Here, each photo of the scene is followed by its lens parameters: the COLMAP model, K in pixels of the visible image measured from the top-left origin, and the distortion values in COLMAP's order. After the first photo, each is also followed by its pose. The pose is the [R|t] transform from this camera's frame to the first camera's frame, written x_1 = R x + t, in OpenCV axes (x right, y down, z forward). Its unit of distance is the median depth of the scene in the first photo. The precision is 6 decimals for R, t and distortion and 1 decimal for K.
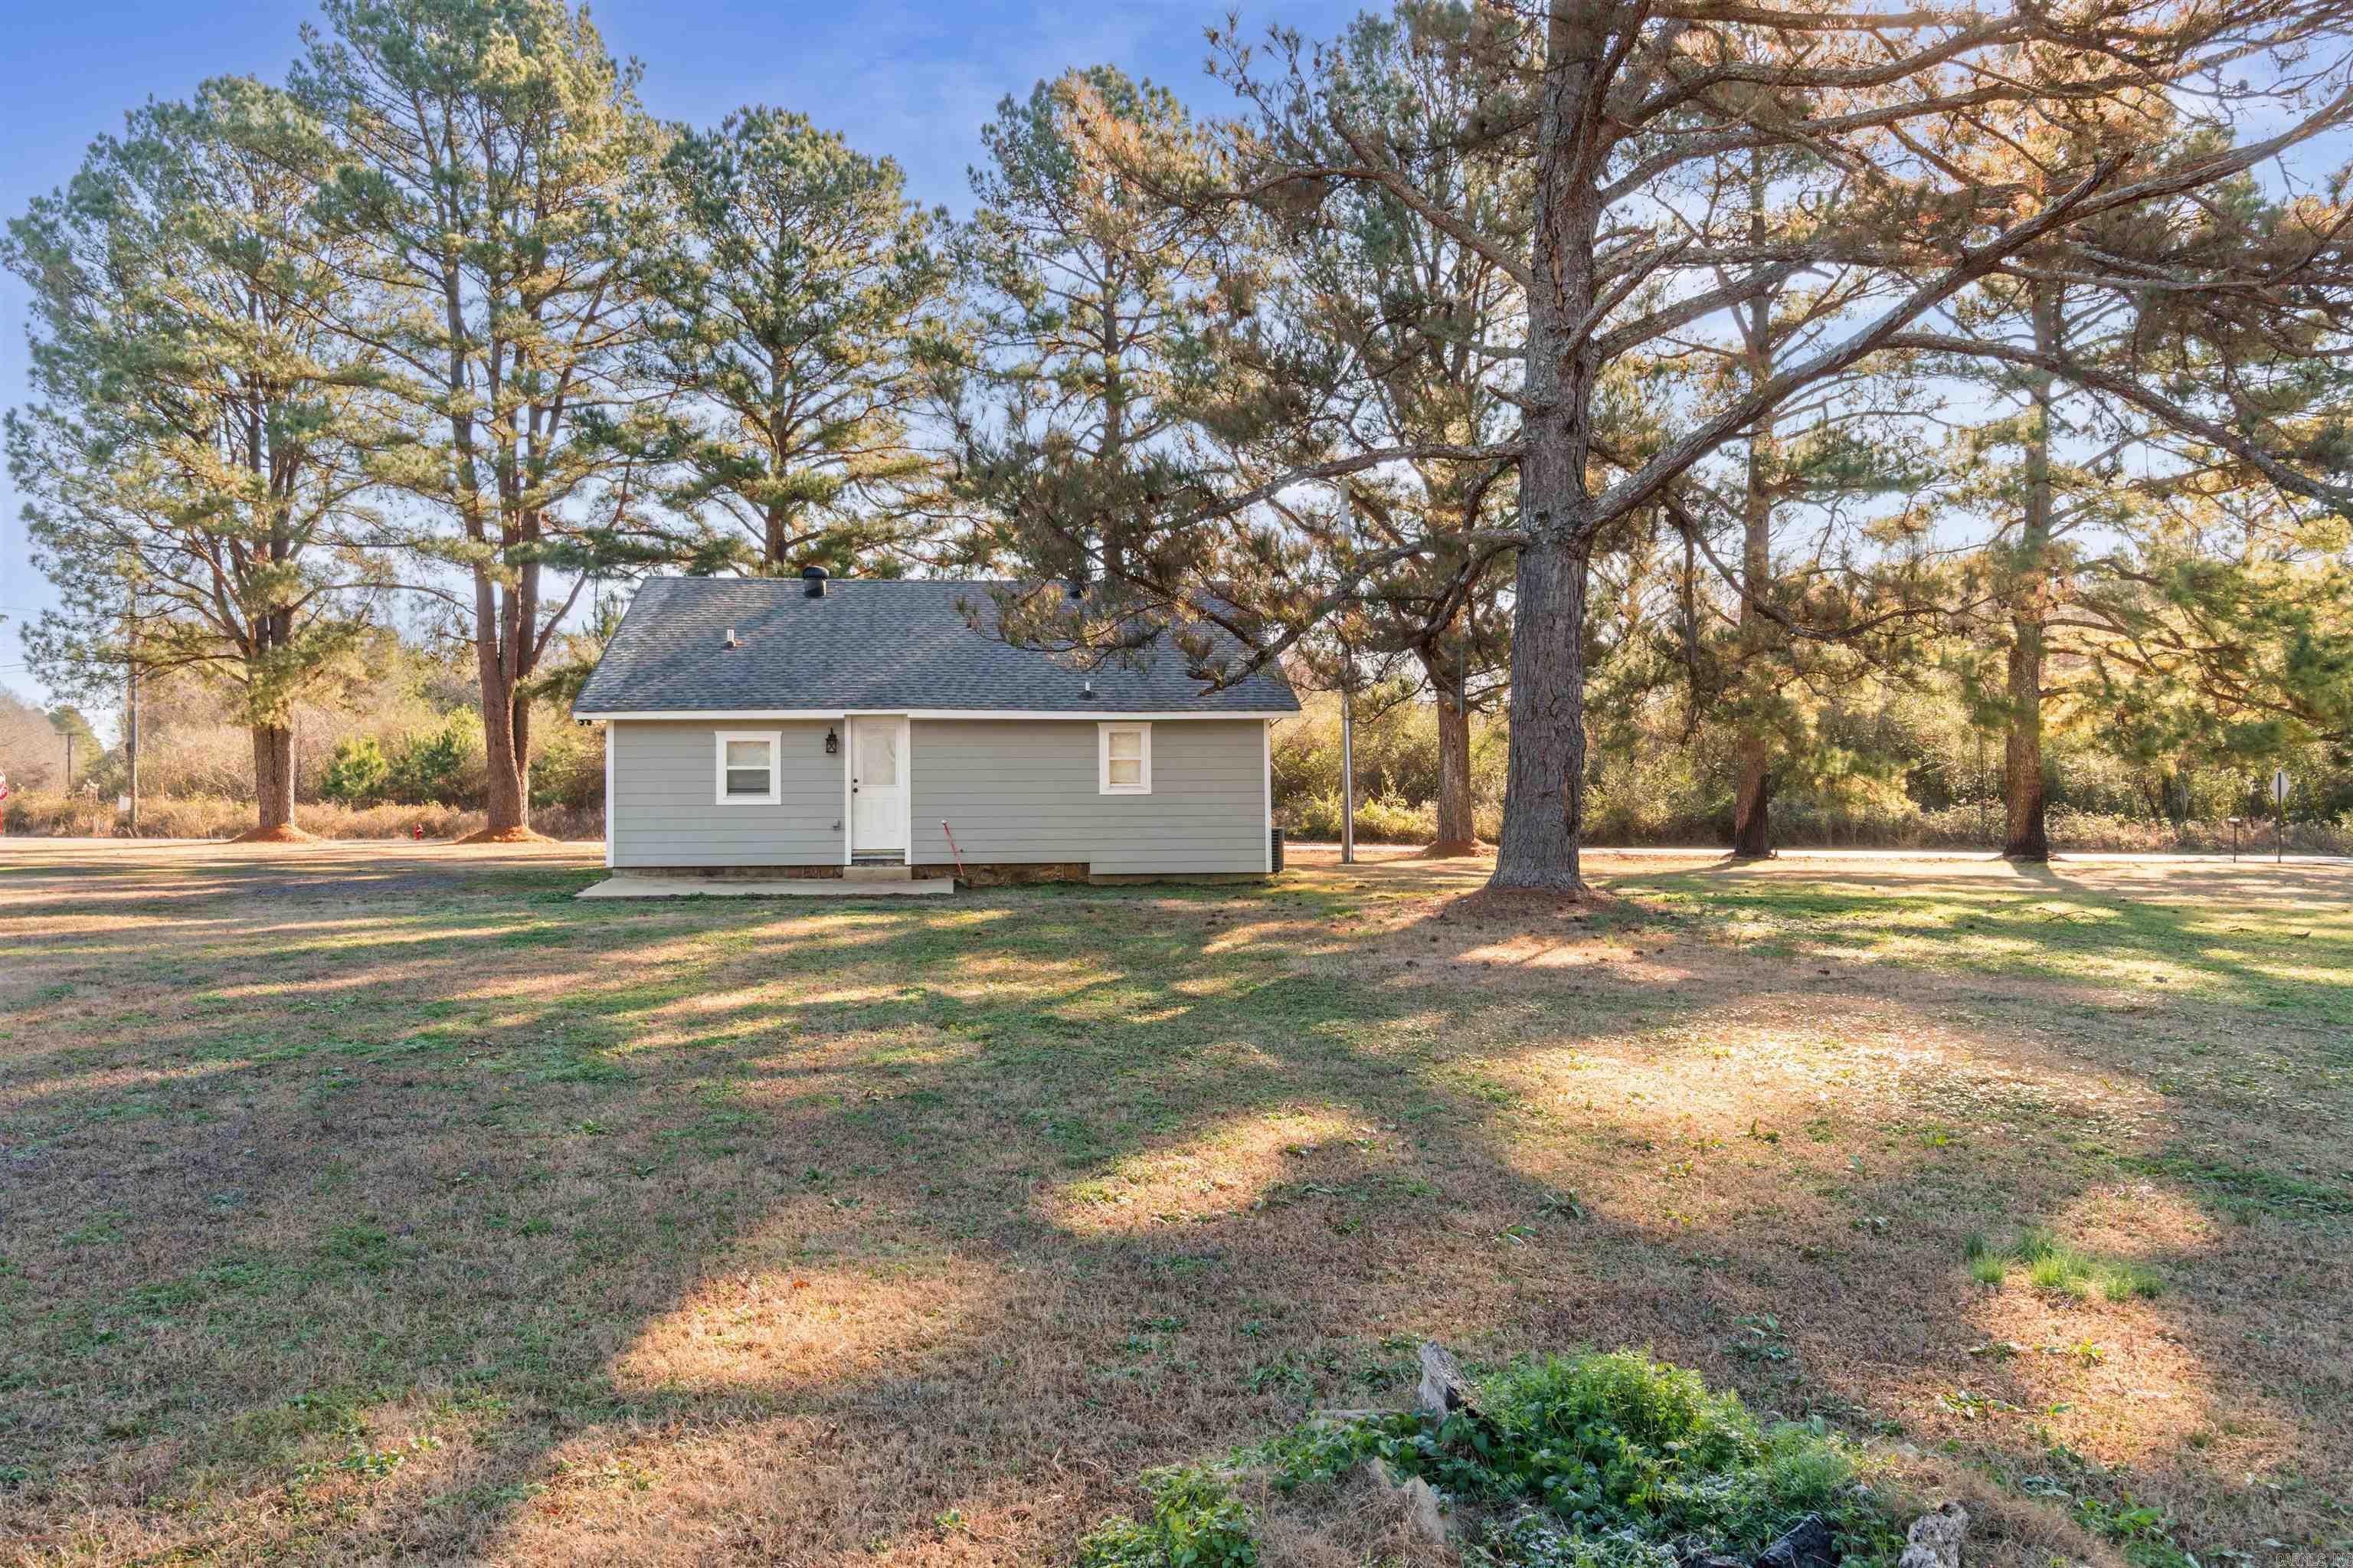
lens RADIAL K [[1877.4, 0, 1176.5], [0, 1877.4, 784.0], [0, 0, 1]] dist [0.088743, -0.000204]
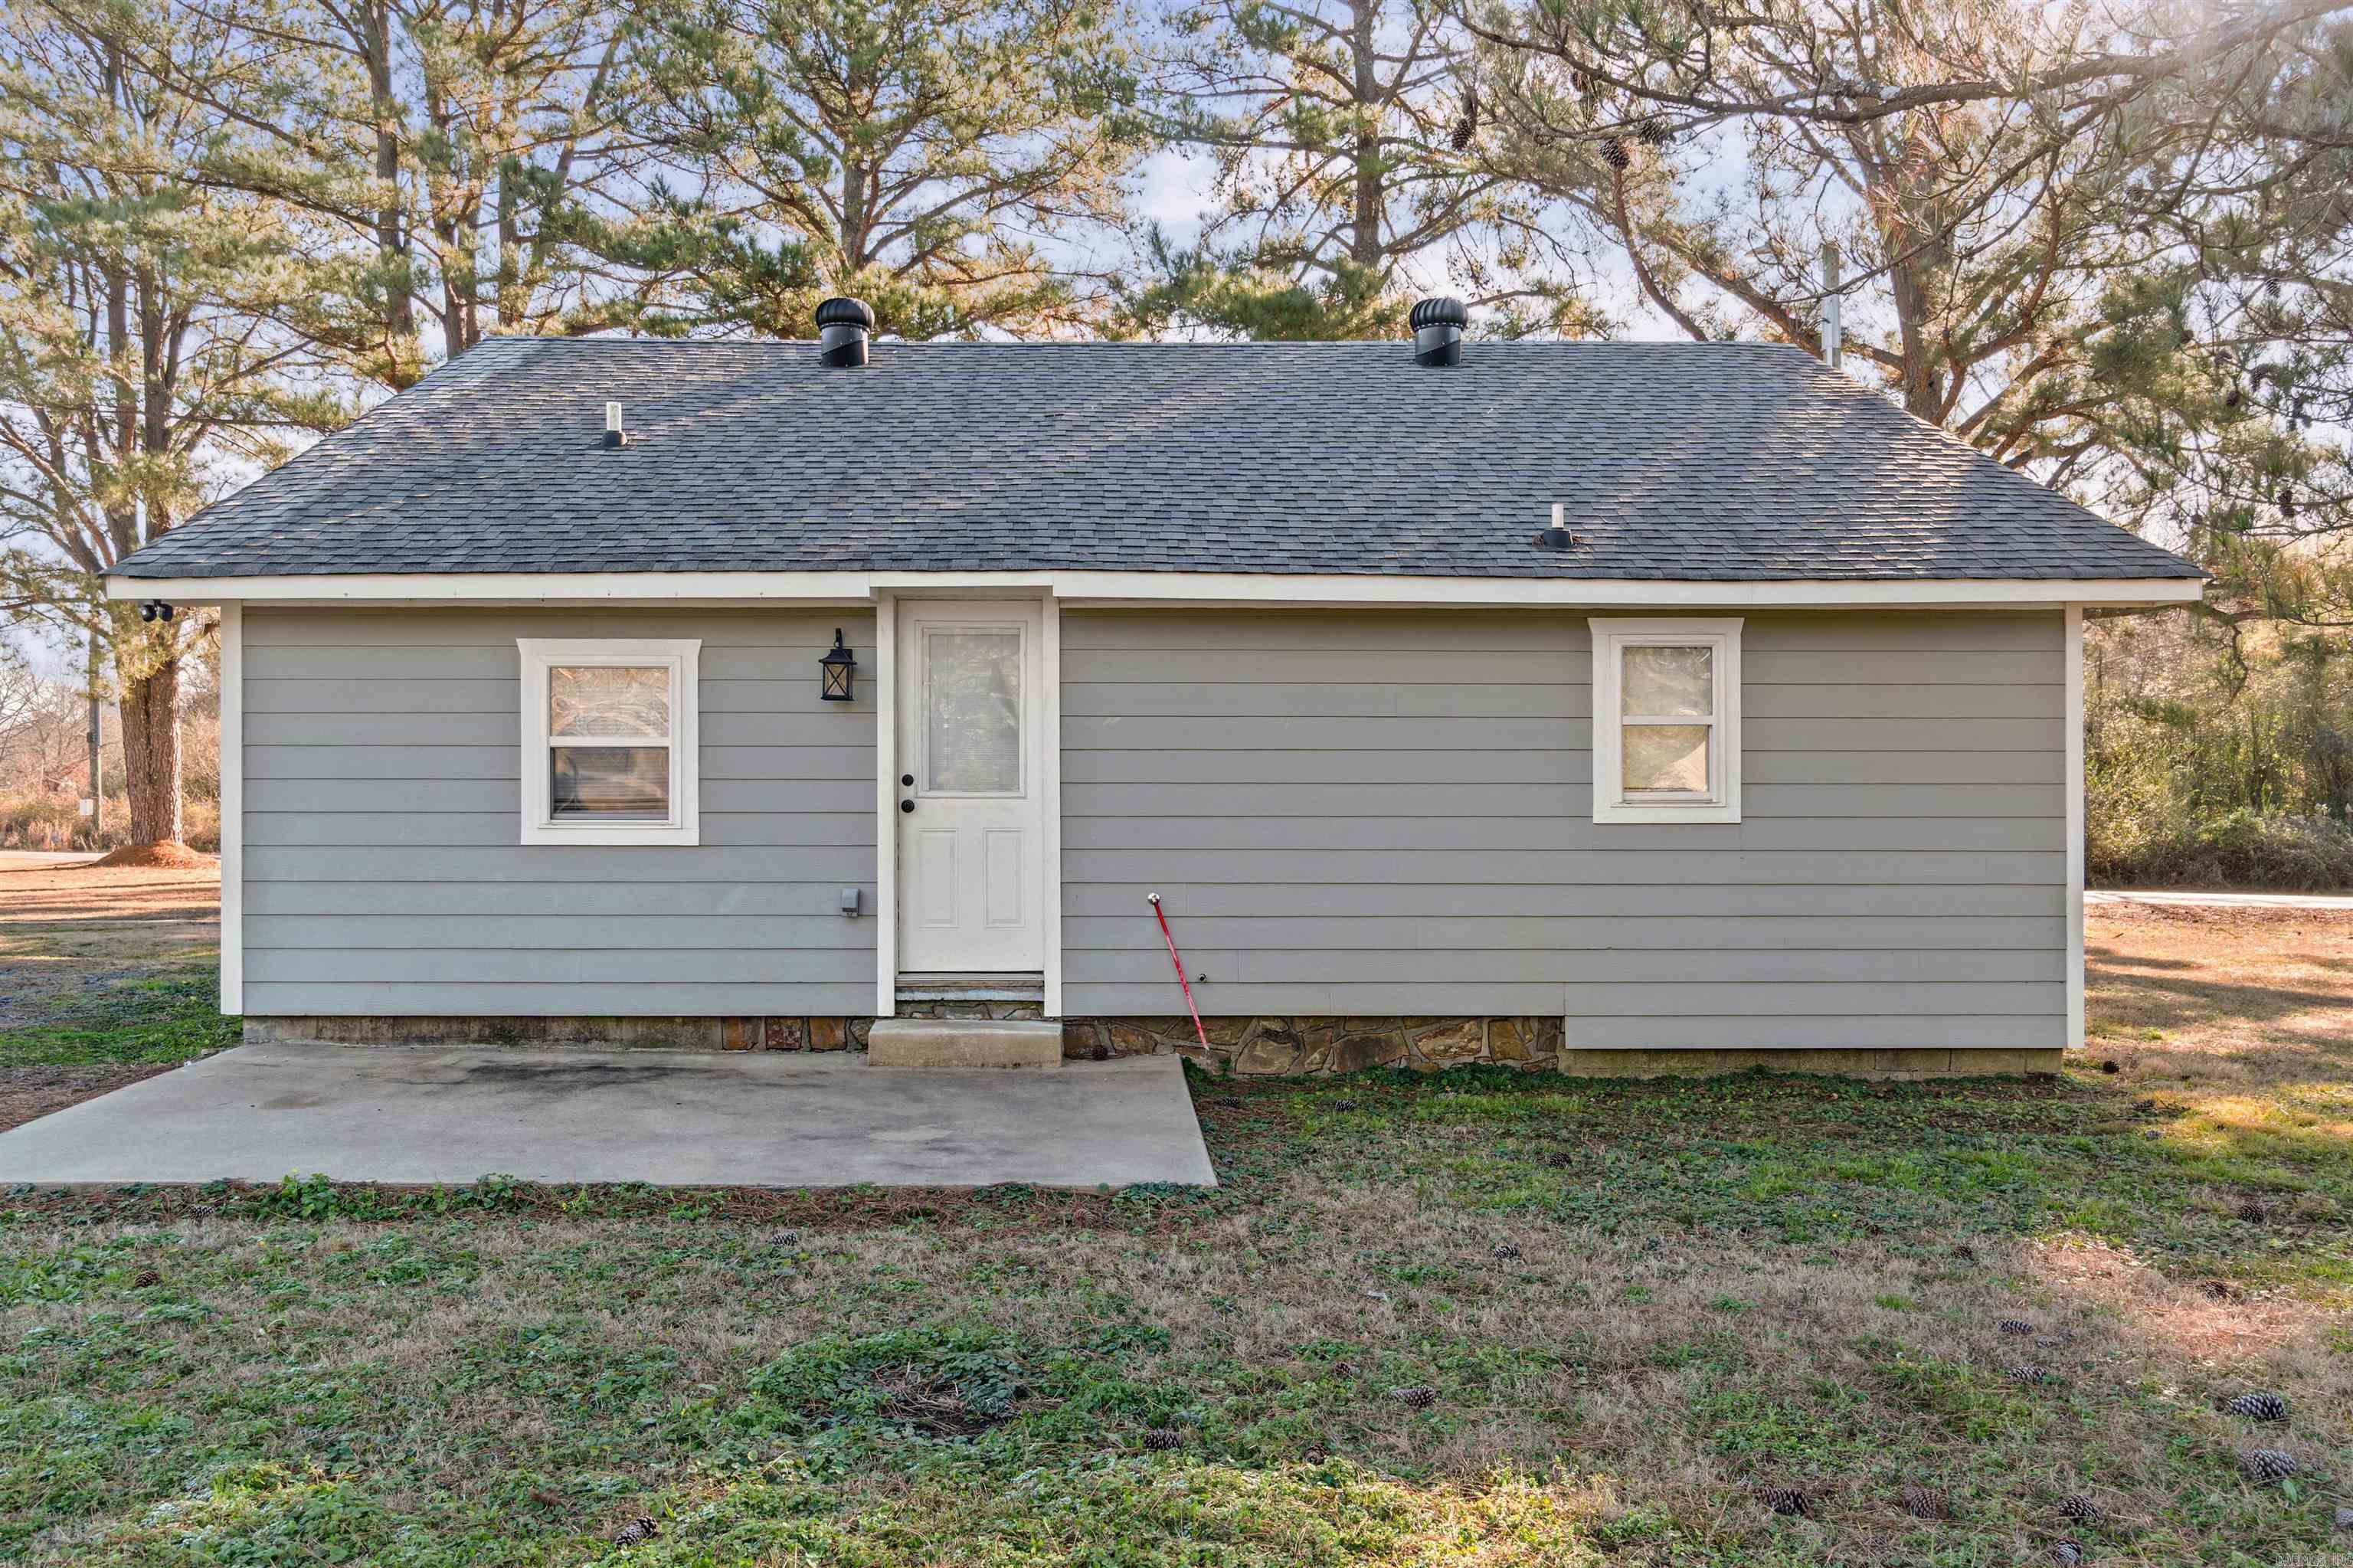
lens RADIAL K [[1877.4, 0, 1176.5], [0, 1877.4, 784.0], [0, 0, 1]] dist [0.088743, -0.000204]
pose [[0.997519, 0.004239, -0.070263, -0.094539], [-0.004387, 0.999988, -0.001950, -0.000360], [0.070254, 0.002253, 0.997527, 0.647503]]
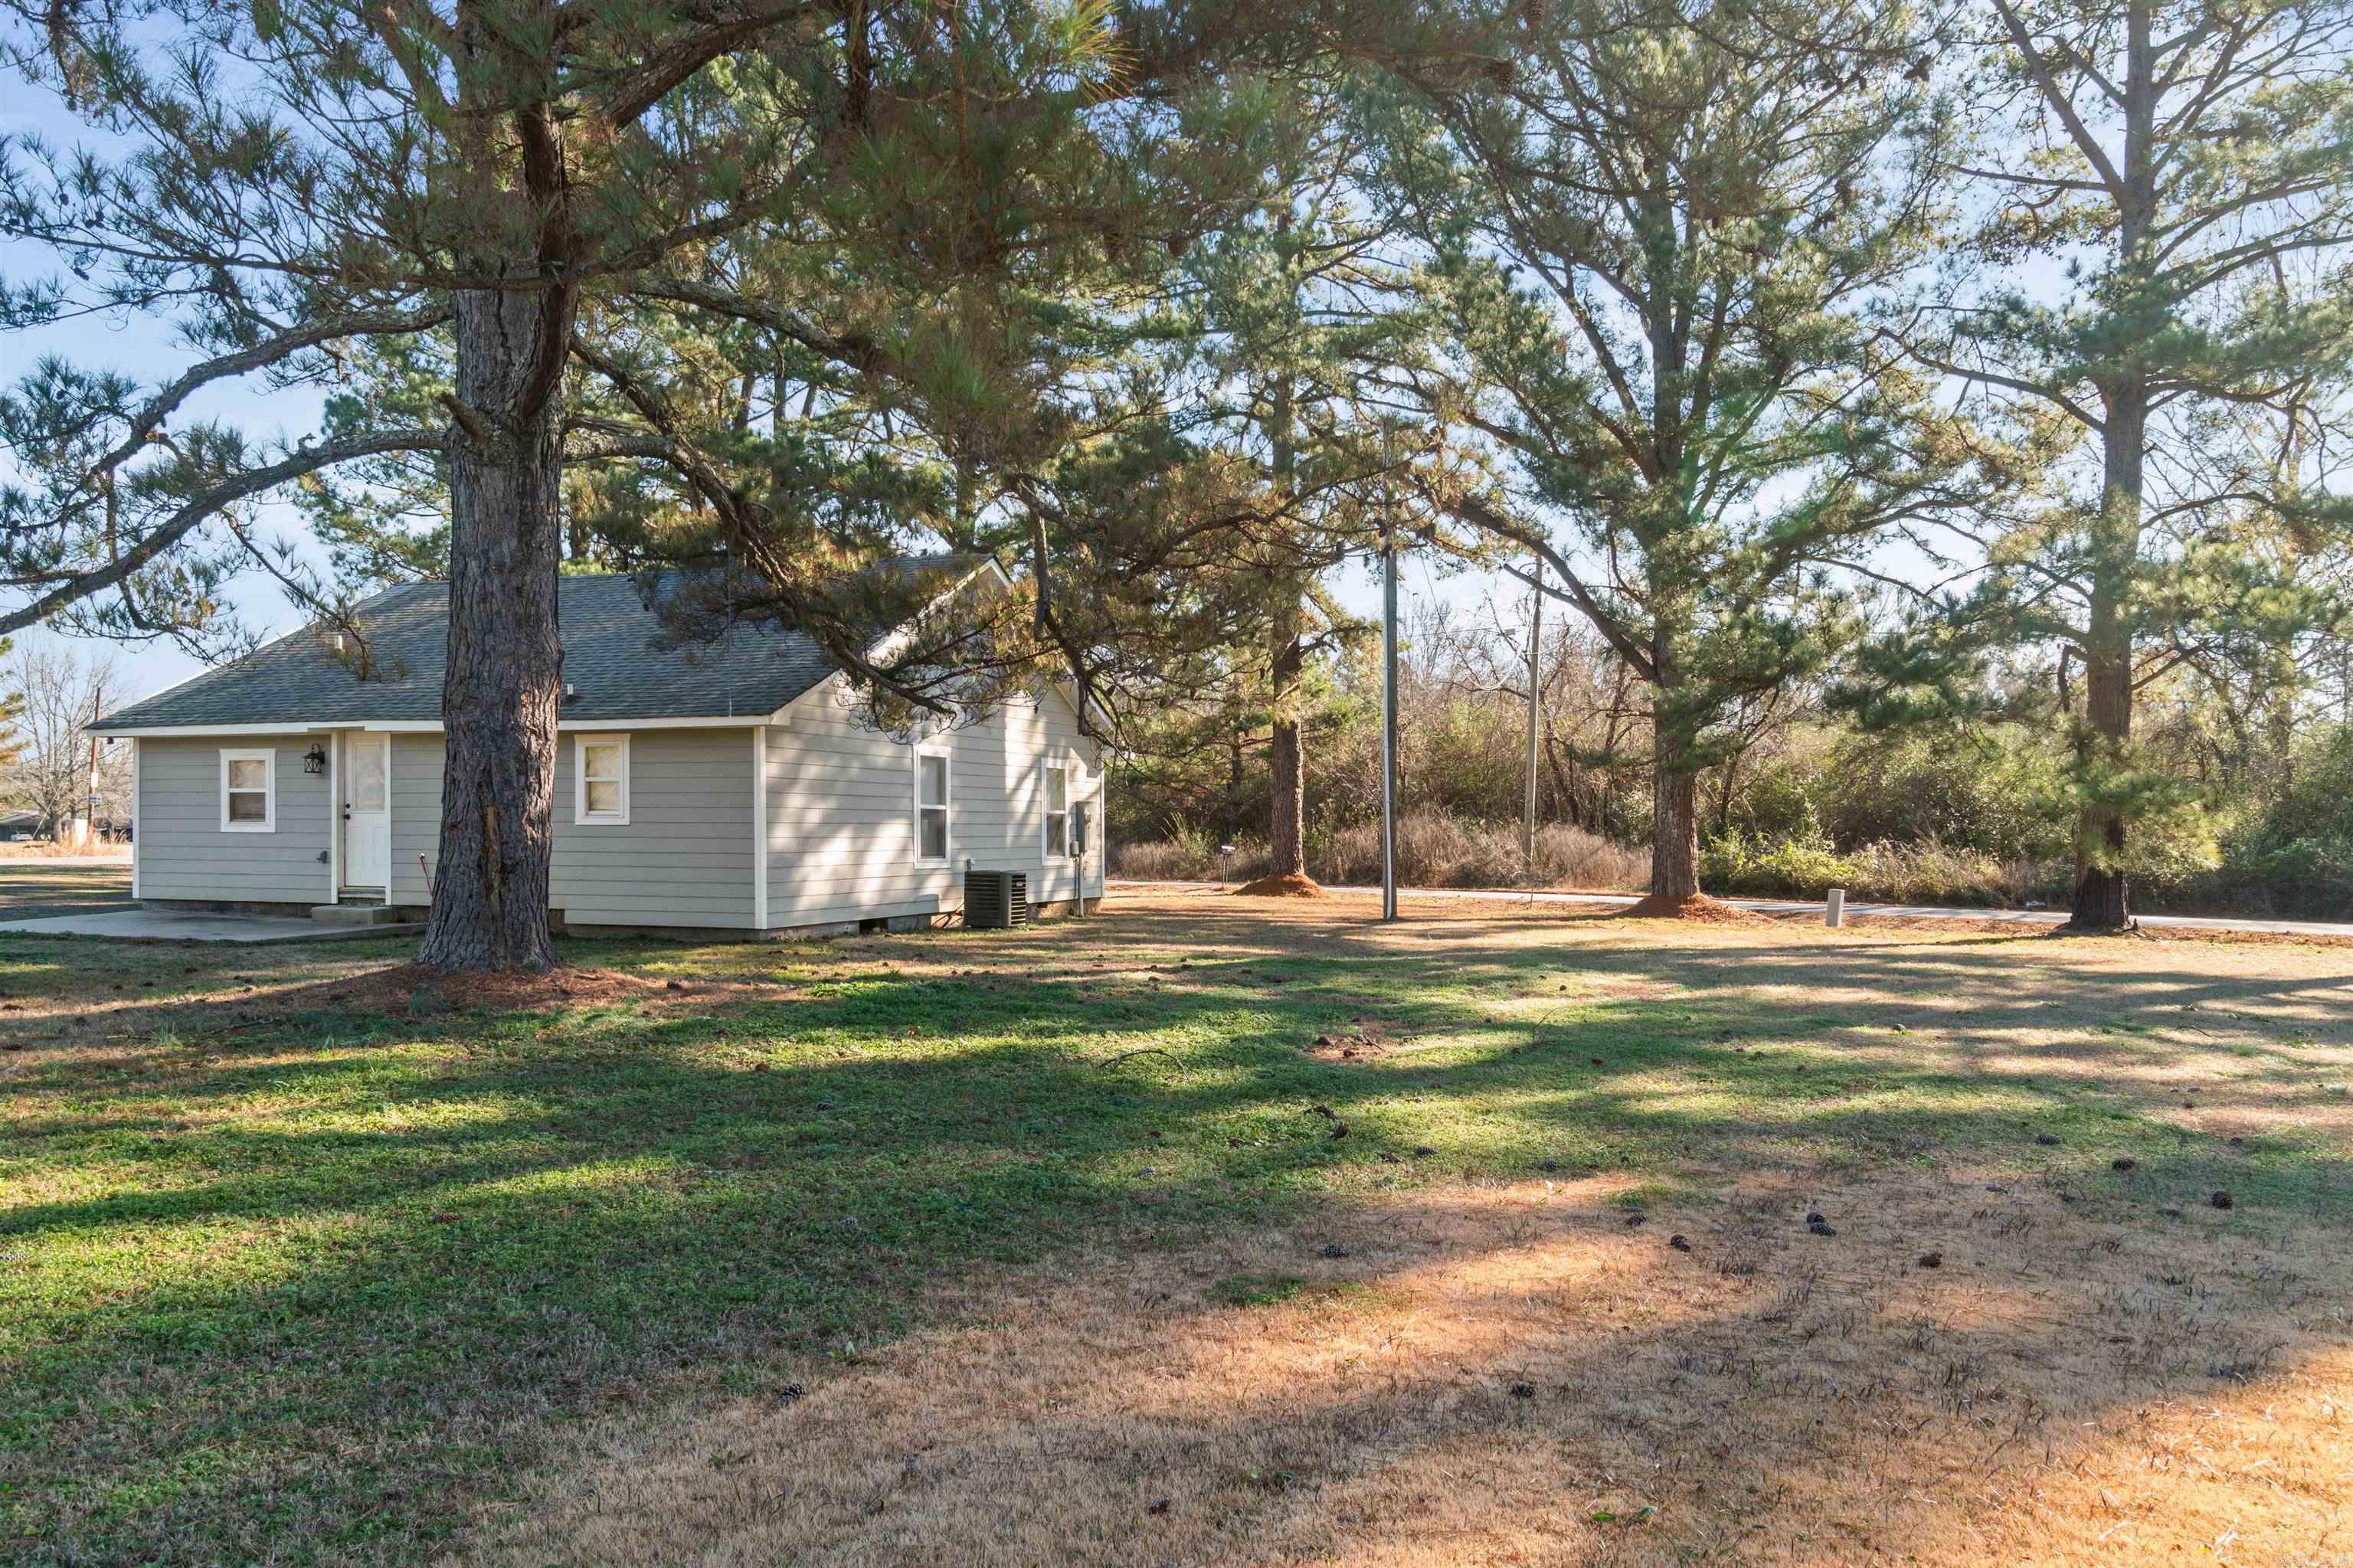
lens RADIAL K [[1877.4, 0, 1176.5], [0, 1877.4, 784.0], [0, 0, 1]] dist [0.088743, -0.000204]
pose [[0.904356, -0.003140, -0.426767, 0.539580], [-0.005849, 0.999788, -0.019749, 0.003442], [0.426739, 0.020356, 0.904146, 0.377203]]
